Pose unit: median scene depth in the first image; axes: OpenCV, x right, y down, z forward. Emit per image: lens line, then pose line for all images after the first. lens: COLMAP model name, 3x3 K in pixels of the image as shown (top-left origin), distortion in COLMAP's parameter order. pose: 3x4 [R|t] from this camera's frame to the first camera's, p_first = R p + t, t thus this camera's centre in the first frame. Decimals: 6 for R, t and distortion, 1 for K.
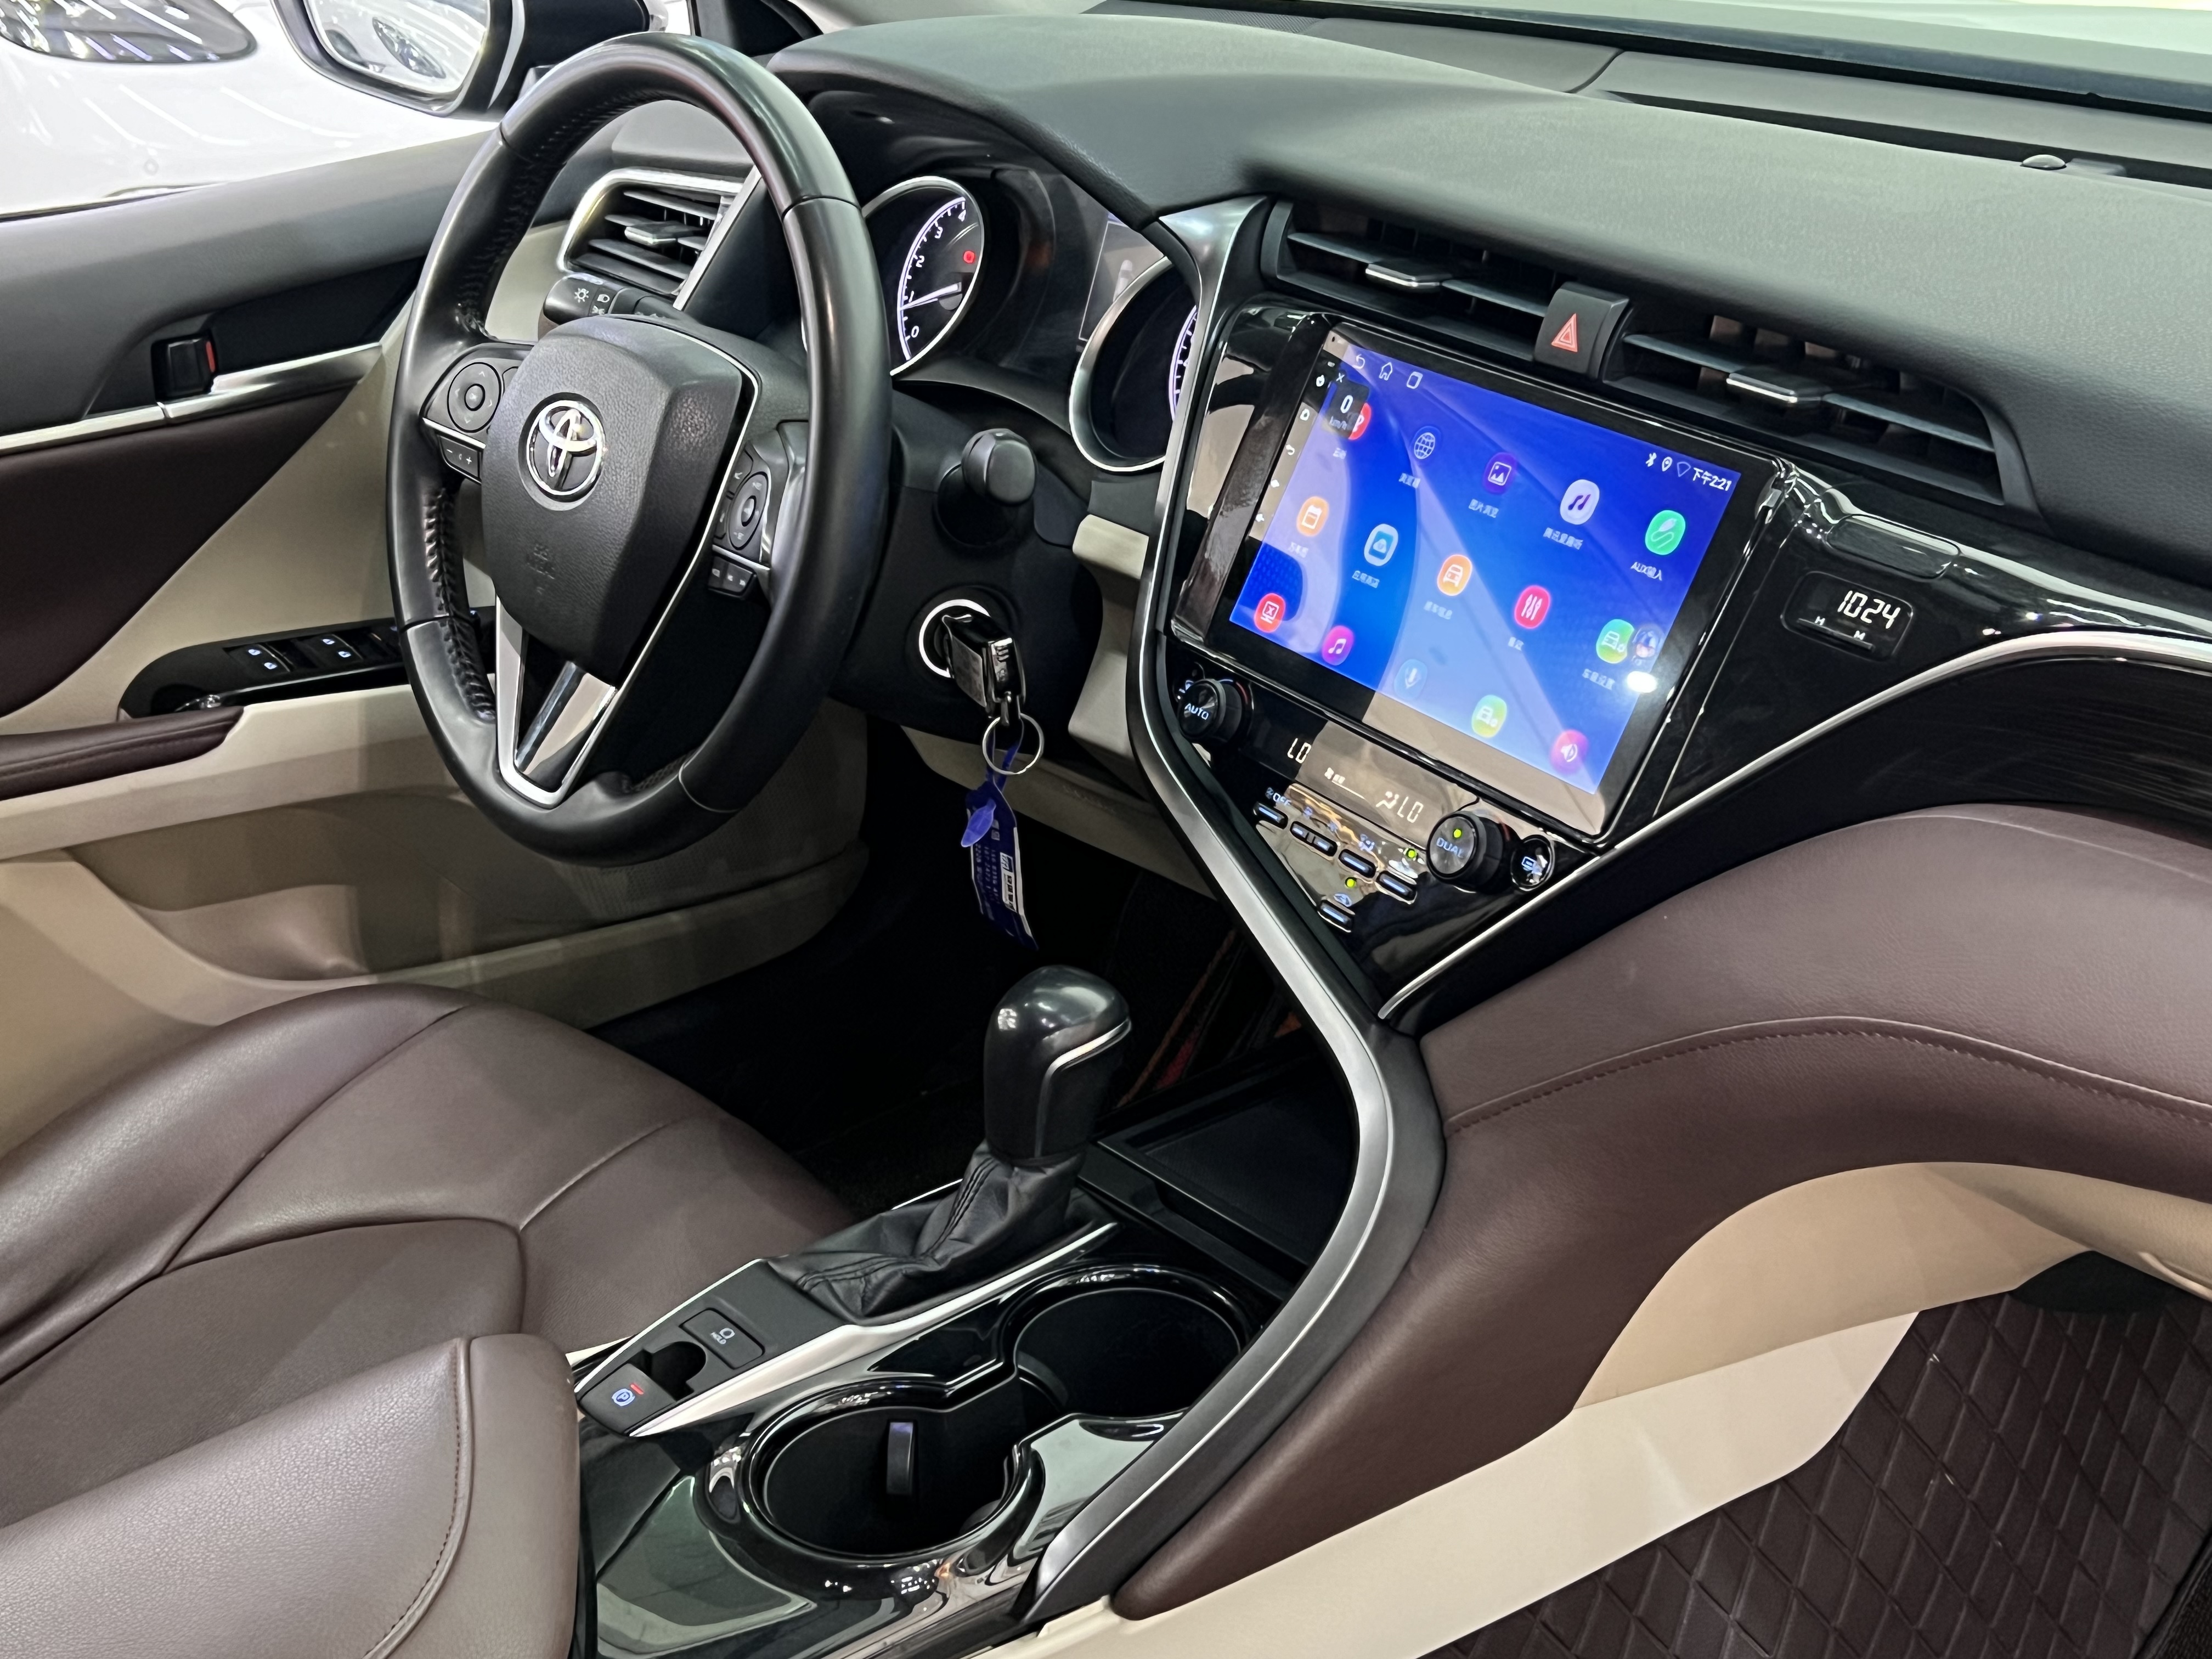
lens RADIAL K [[2713.1, 0, 1116.8], [0, 2713.1, 839.5], [0, 0, 1]] dist [0.066714, 0.000000]
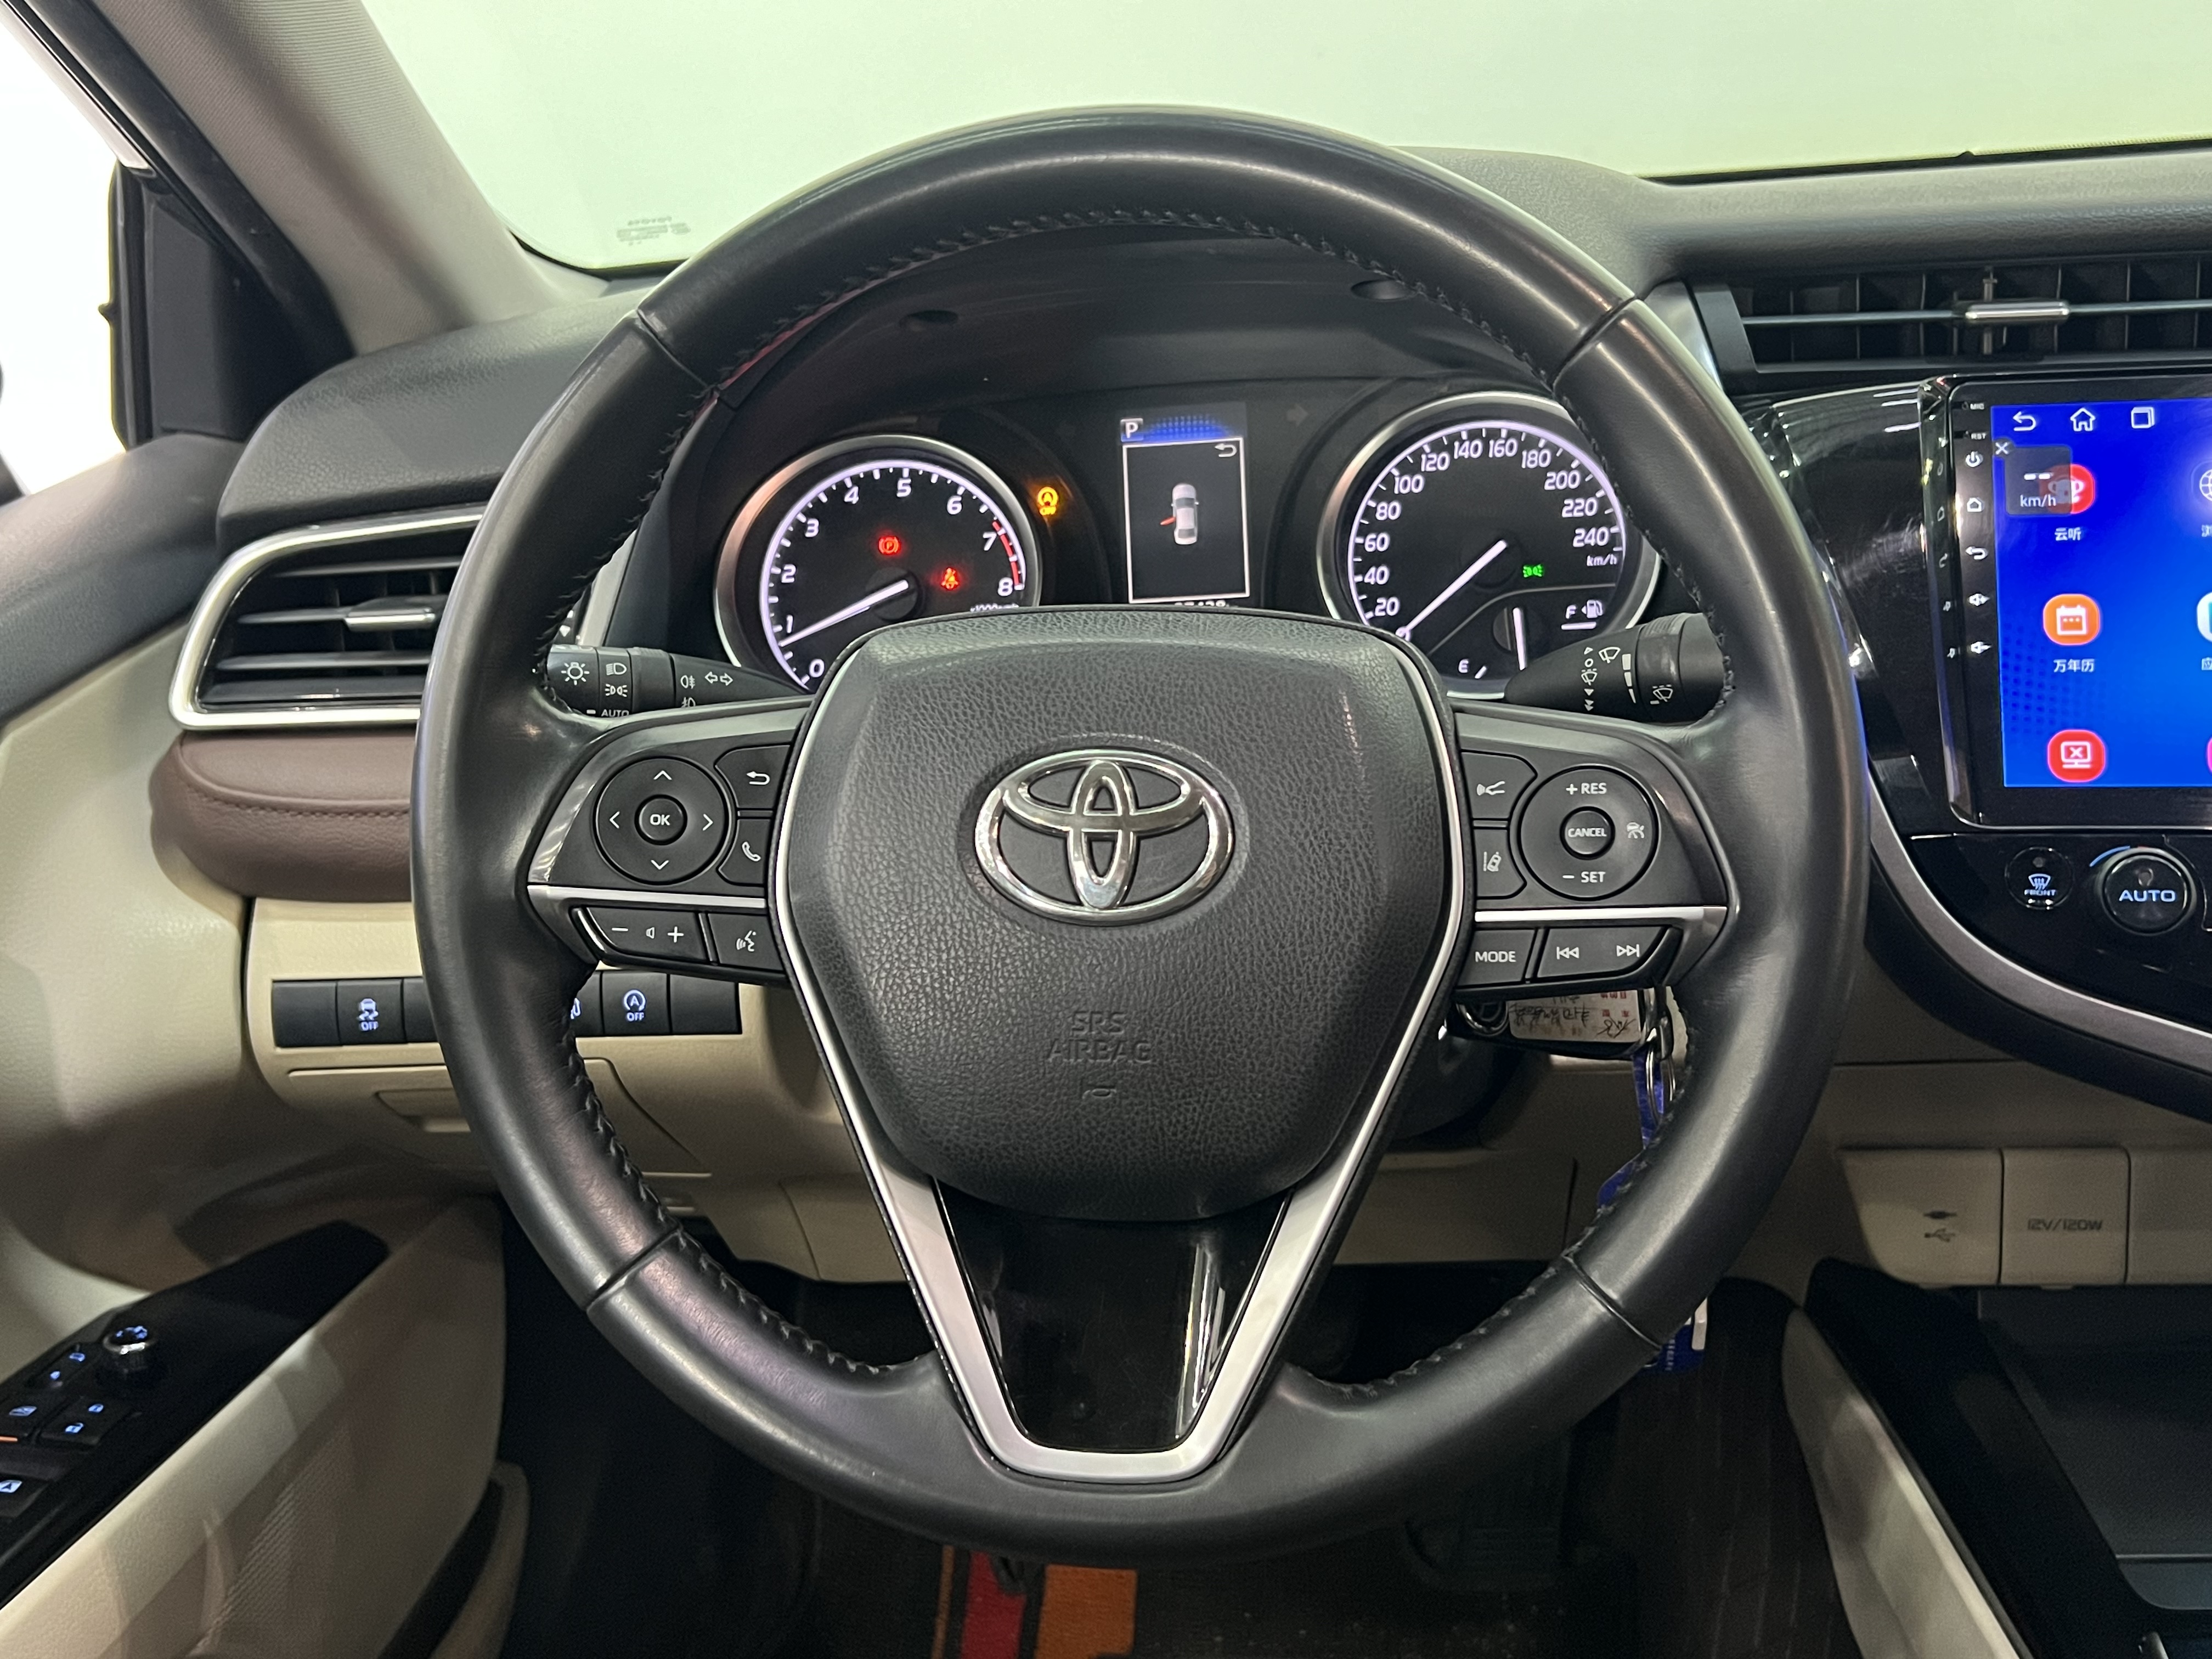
lens RADIAL K [[2173.9, 0, 1118.7], [0, 2173.9, 827.7], [0, 0, 1]] dist [0.043140, 0.000000]
pose [[0.708369, -0.247727, 0.660942, -0.566227], [0.350627, 0.936184, -0.024897, -0.152668], [-0.612596, 0.249381, 0.750024, 0.773244]]
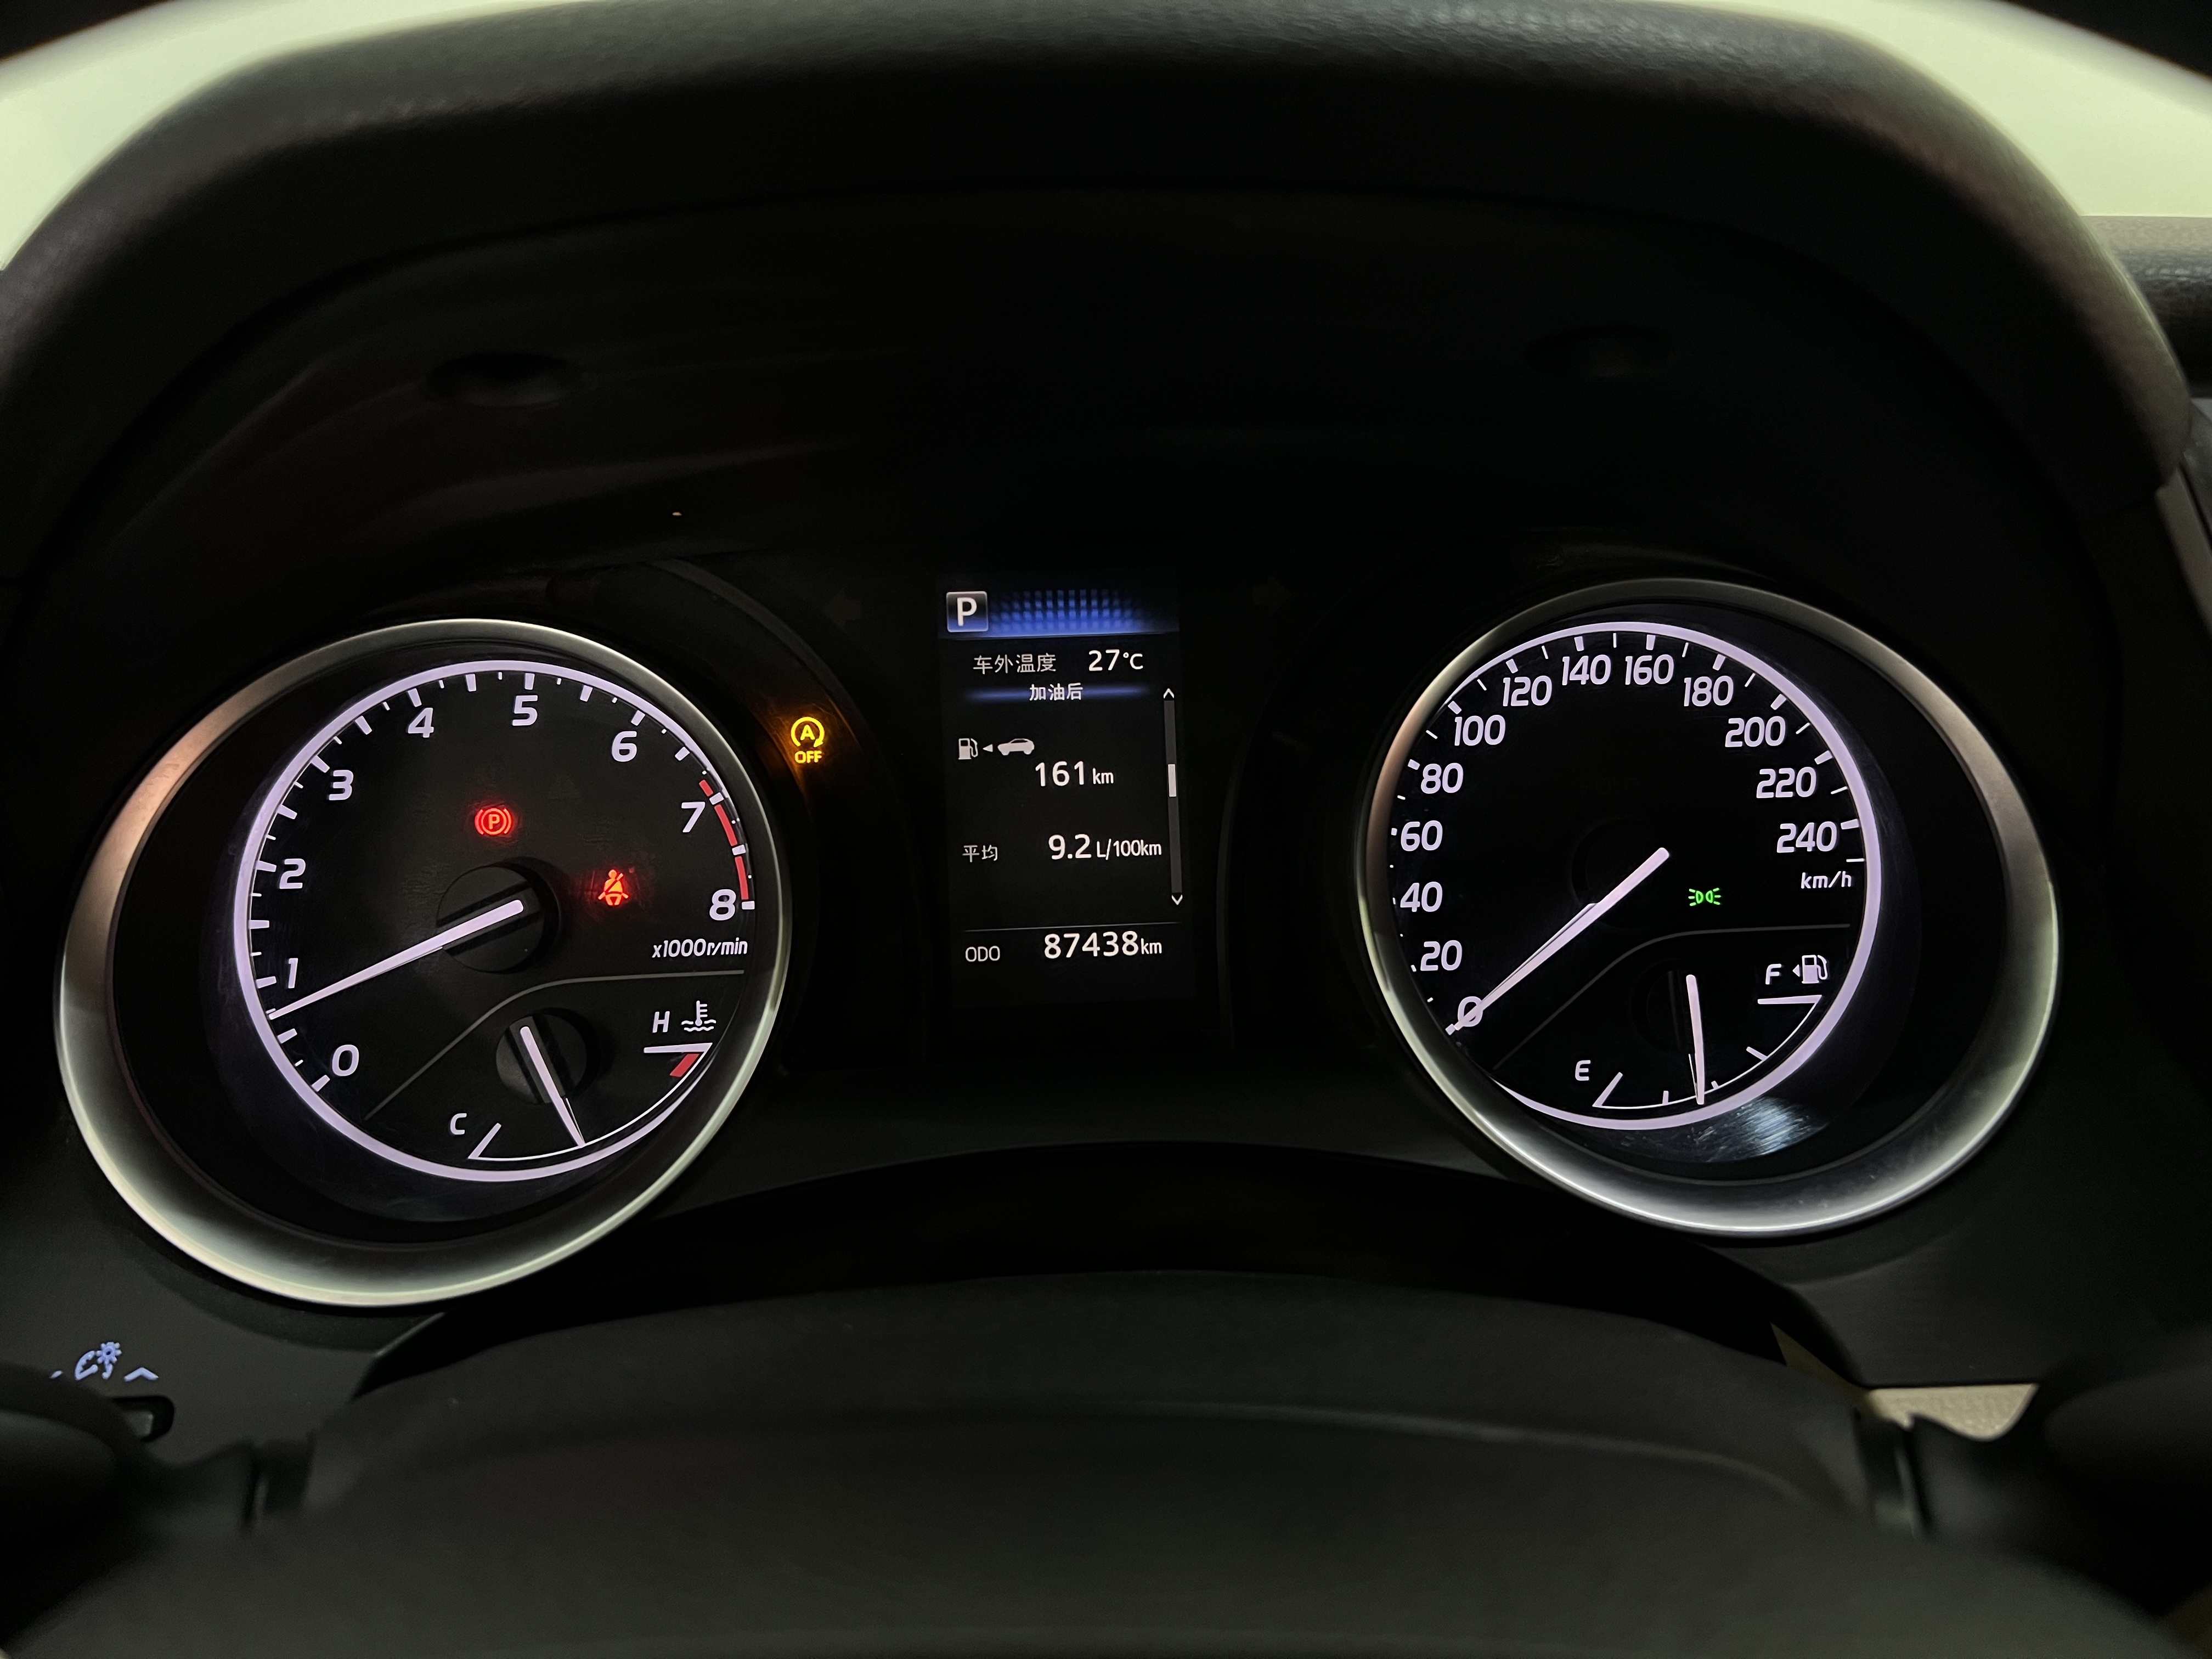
lens RADIAL K [[1677.1, 0, 1116.0], [0, 1677.1, 850.6], [0, 0, 1]] dist [0.022270, -0.030416]
pose [[0.617145, -0.244112, 0.748025, -0.242033], [0.341806, 0.939449, 0.024581, -0.260698], [-0.708732, 0.240510, 0.663216, 1.101528]]
